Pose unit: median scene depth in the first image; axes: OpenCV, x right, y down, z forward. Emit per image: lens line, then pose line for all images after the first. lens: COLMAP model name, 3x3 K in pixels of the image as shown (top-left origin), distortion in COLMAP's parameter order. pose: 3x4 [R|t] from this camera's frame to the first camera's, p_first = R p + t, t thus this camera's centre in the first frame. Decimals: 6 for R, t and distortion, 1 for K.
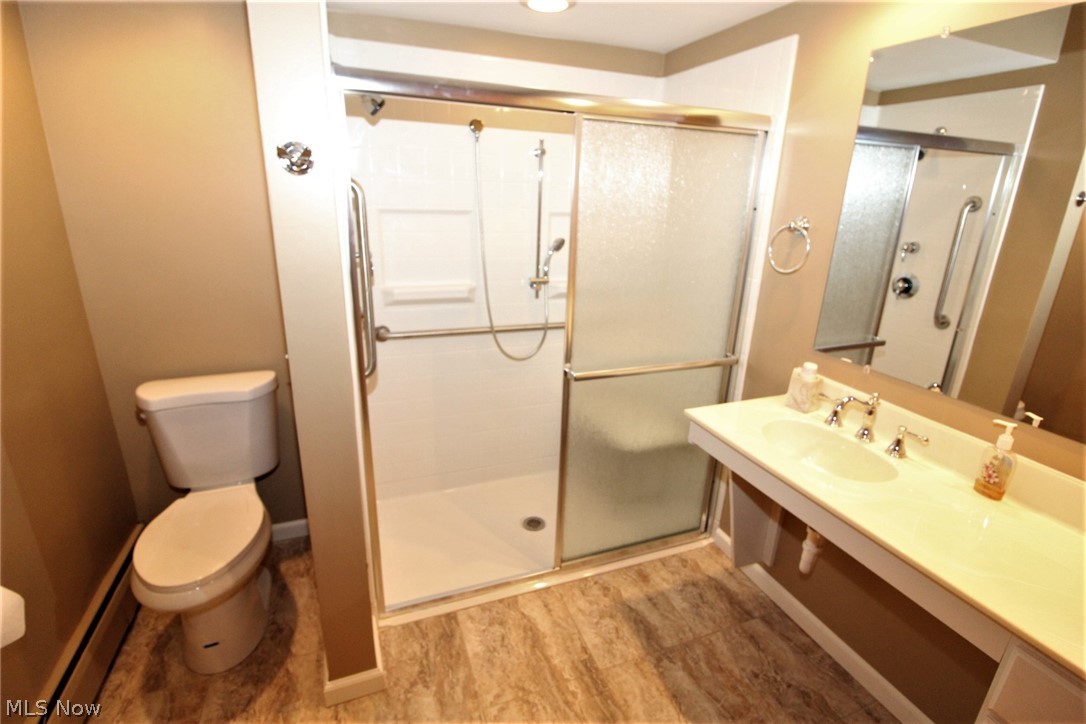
lens RADIAL K [[502.5, 0, 541.4], [0, 502.5, 357.9], [0, 0, 1]] dist [-0.003774, -0.010863]
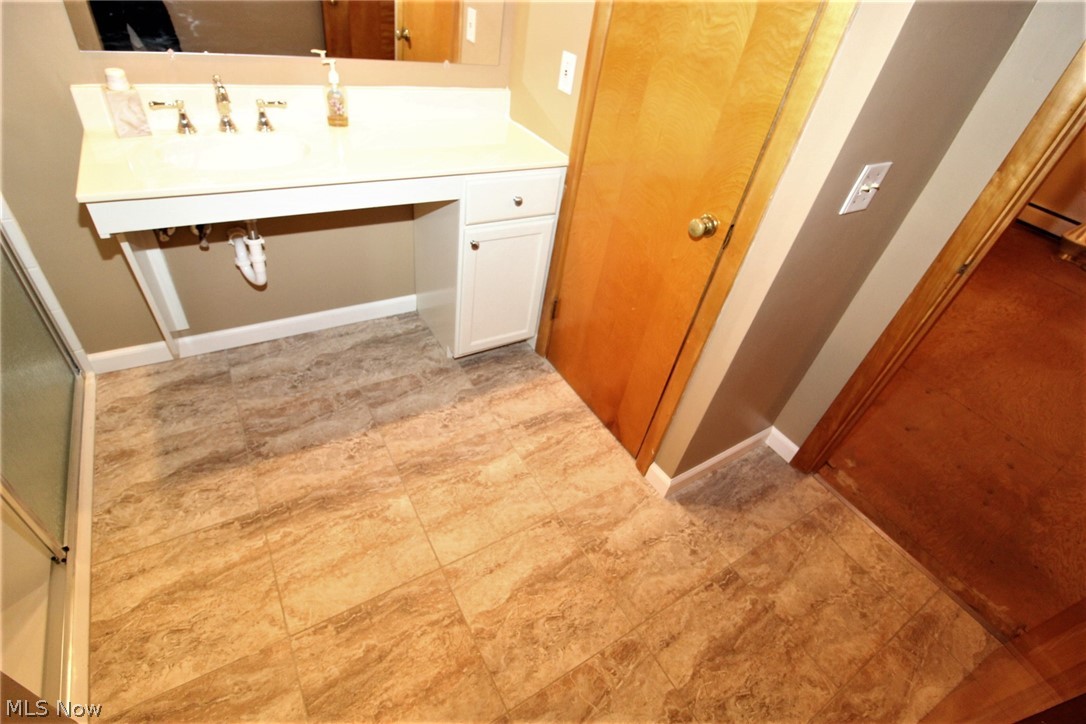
lens RADIAL K [[502.5, 0, 544.9], [0, 502.5, 360.1], [0, 0, 1]] dist [-0.003774, -0.010863]
pose [[-0.187094, -0.676000, 0.712755, -0.419093], [0.154799, 0.696213, 0.700945, -0.100989], [-0.970069, 0.241476, -0.025613, 0.455604]]
